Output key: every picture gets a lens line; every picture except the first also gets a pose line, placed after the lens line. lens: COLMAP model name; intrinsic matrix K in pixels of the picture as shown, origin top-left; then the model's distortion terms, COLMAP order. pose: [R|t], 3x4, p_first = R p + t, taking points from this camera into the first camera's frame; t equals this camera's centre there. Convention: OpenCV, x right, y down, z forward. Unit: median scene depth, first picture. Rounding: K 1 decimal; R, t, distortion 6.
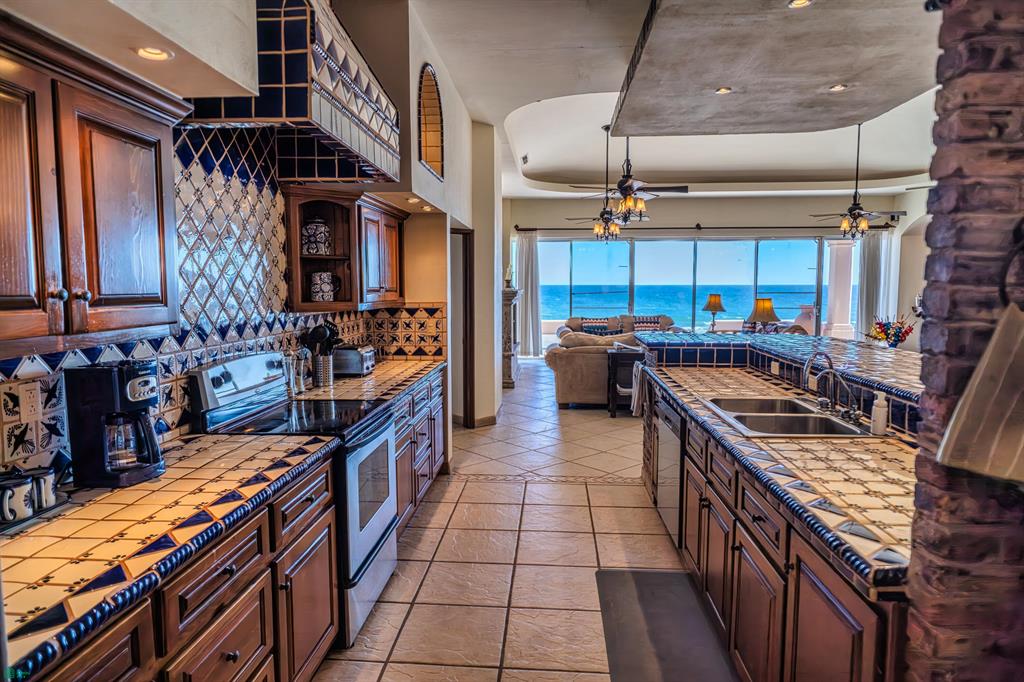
lens RADIAL K [[606.4, 0, 516.3], [0, 606.4, 341.7], [0, 0, 1]] dist [-0.001364, 0.000556]
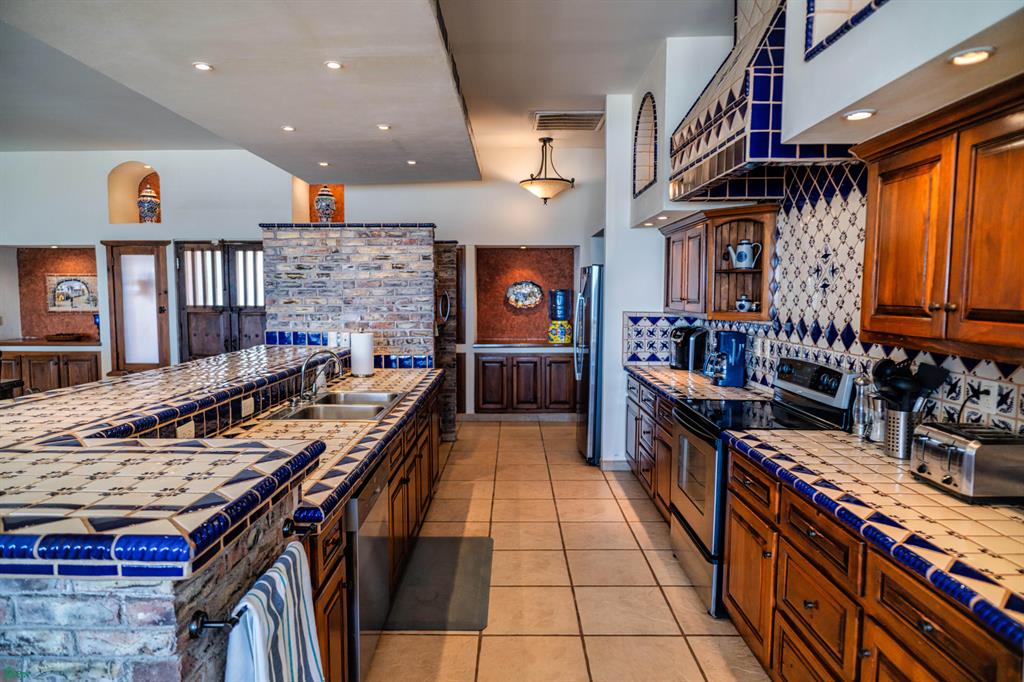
lens RADIAL K [[606.4, 0, 512.5], [0, 606.4, 340.3], [0, 0, 1]] dist [-0.001364, 0.000556]
pose [[-0.997857, 0.008497, -0.064880, 0.410947], [-0.002833, 0.984991, 0.172582, -0.454538], [0.065372, 0.172396, -0.982856, 4.634644]]
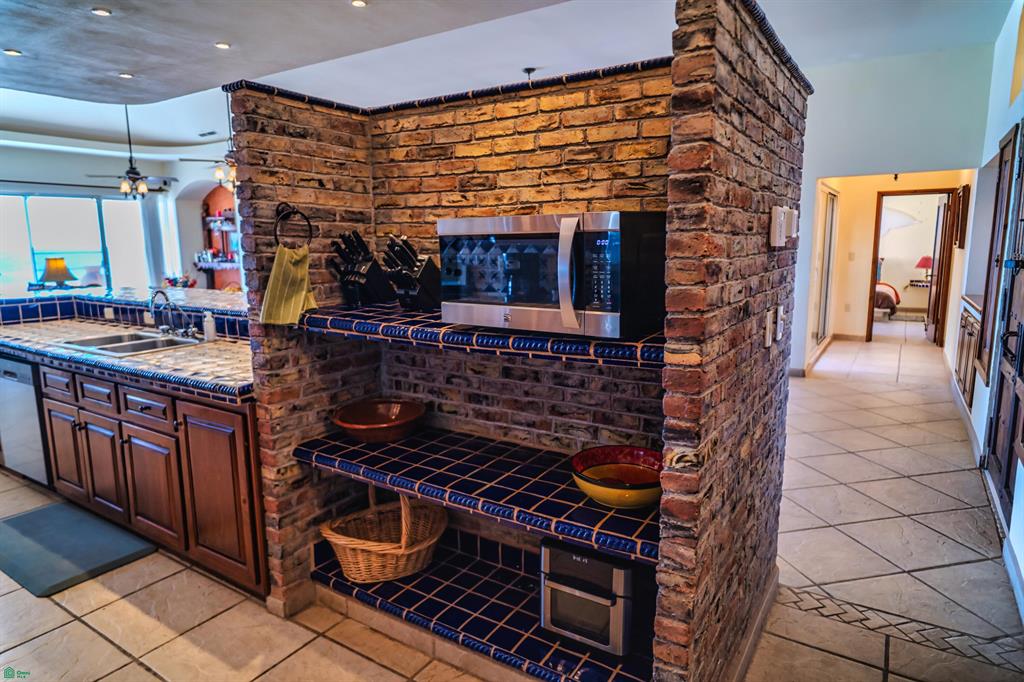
lens RADIAL K [[606.4, 0, 509.4], [0, 606.4, 332.9], [0, 0, 1]] dist [-0.001364, 0.000556]
pose [[0.479706, -0.134292, 0.867091, -0.440957], [0.091493, 0.990487, 0.102786, 0.064441], [-0.872646, 0.030026, 0.487429, -0.473136]]
